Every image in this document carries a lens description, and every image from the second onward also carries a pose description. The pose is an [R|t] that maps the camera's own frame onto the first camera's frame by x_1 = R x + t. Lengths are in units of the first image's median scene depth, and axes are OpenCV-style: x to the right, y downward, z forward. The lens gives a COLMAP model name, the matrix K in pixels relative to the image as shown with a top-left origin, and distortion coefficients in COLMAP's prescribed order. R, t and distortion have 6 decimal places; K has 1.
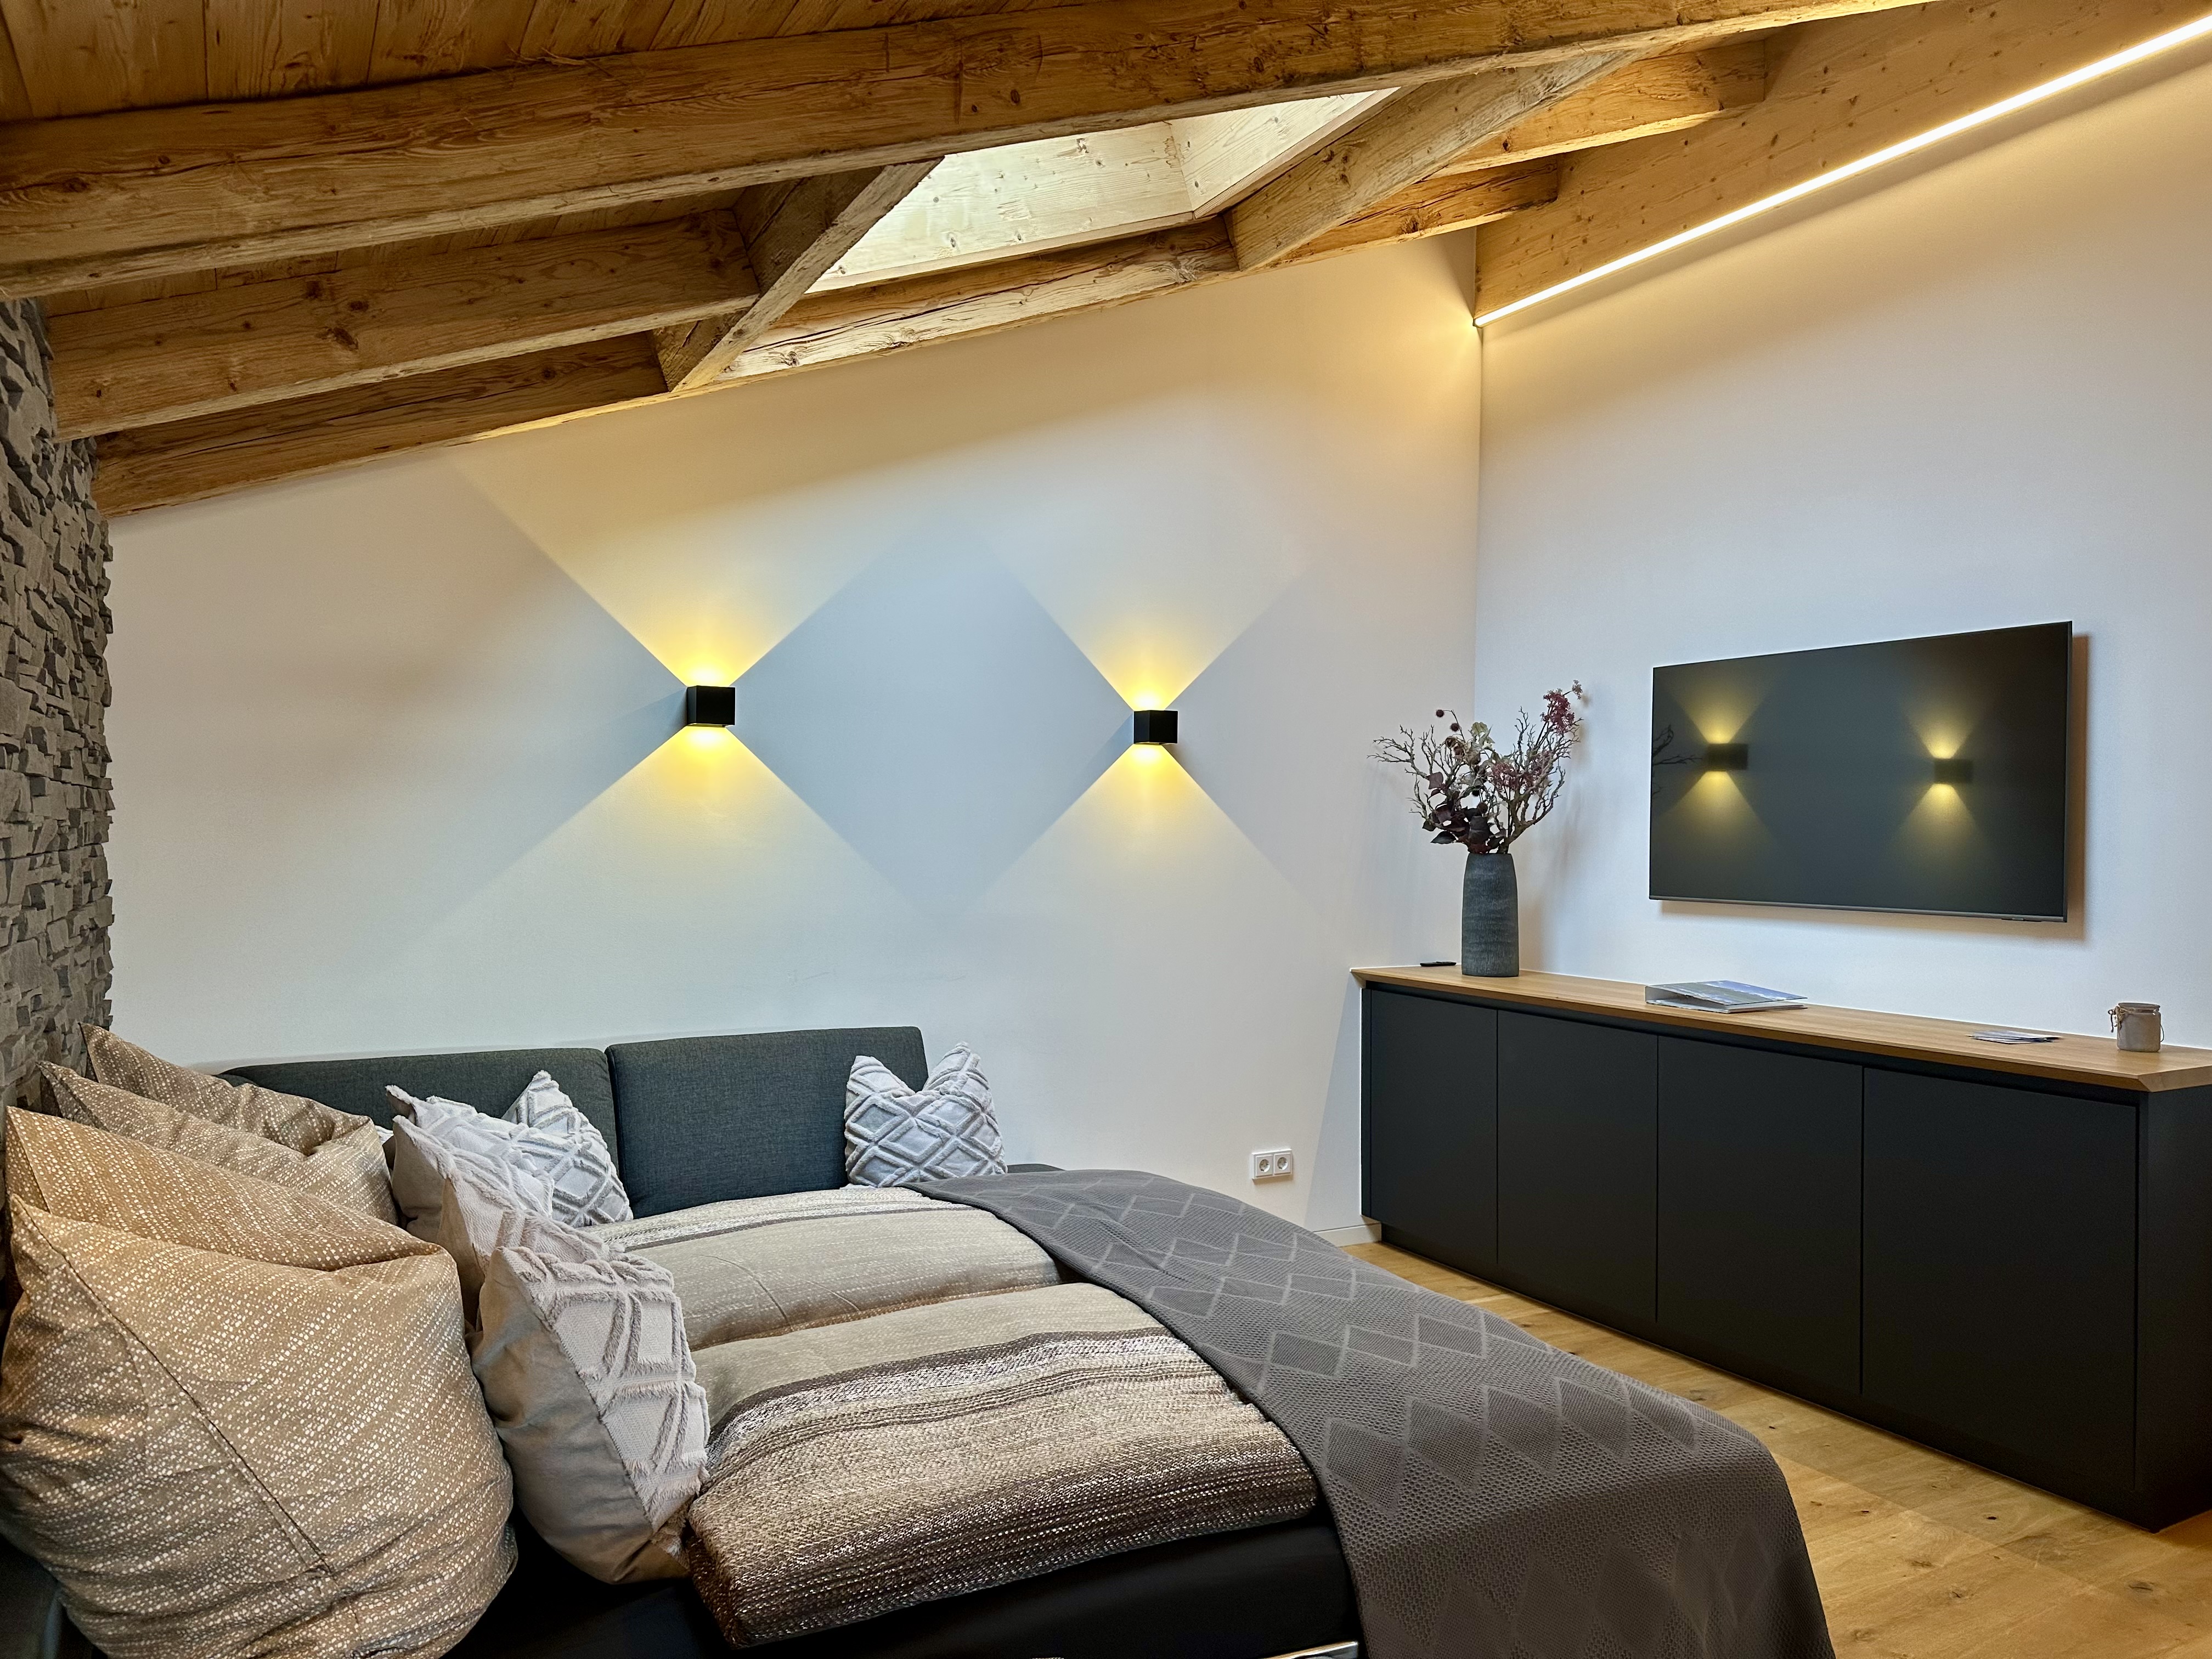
lens RADIAL K [[1560.8, 0, 1106.0], [0, 1560.8, 829.5], [0, 0, 1]] dist [0.124484, -0.201617]
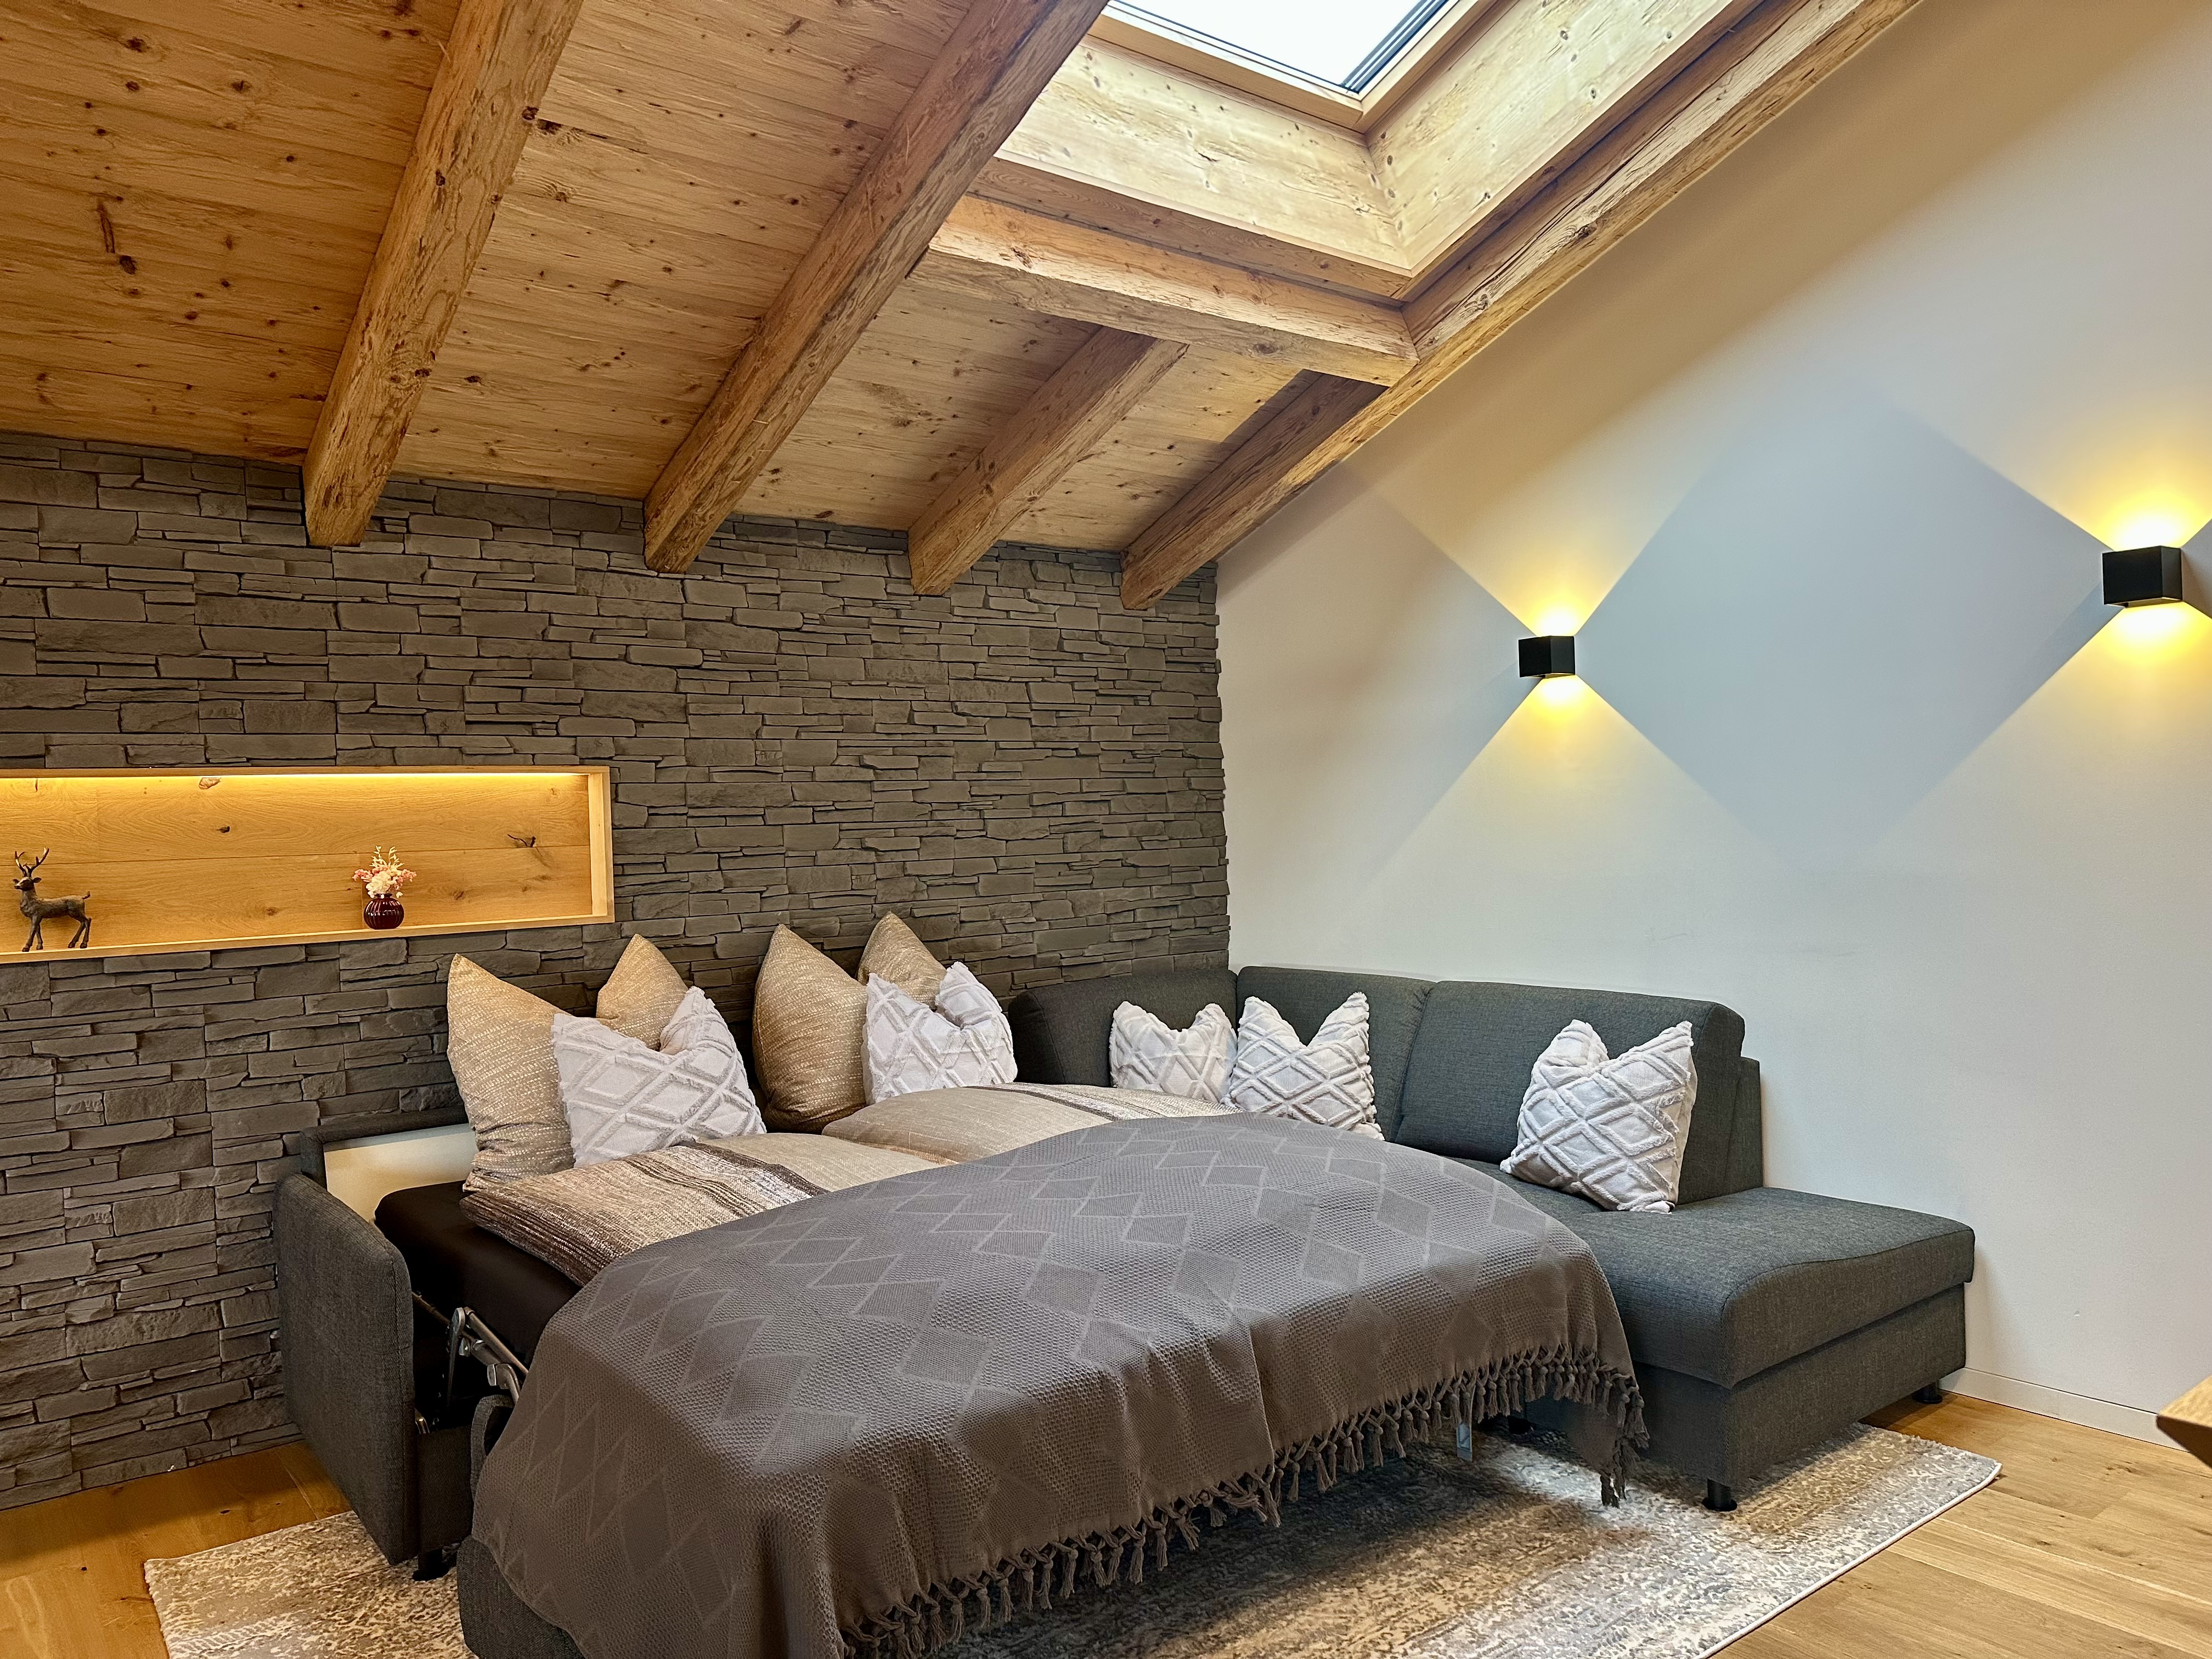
lens RADIAL K [[1560.8, 0, 1106.0], [0, 1560.8, 829.5], [0, 0, 1]] dist [0.124484, -0.201617]
pose [[0.121569, -0.011253, -0.992519, 0.777550], [0.039933, 0.999182, -0.006437, 0.028675], [0.991779, -0.038852, 0.121919, 0.654273]]
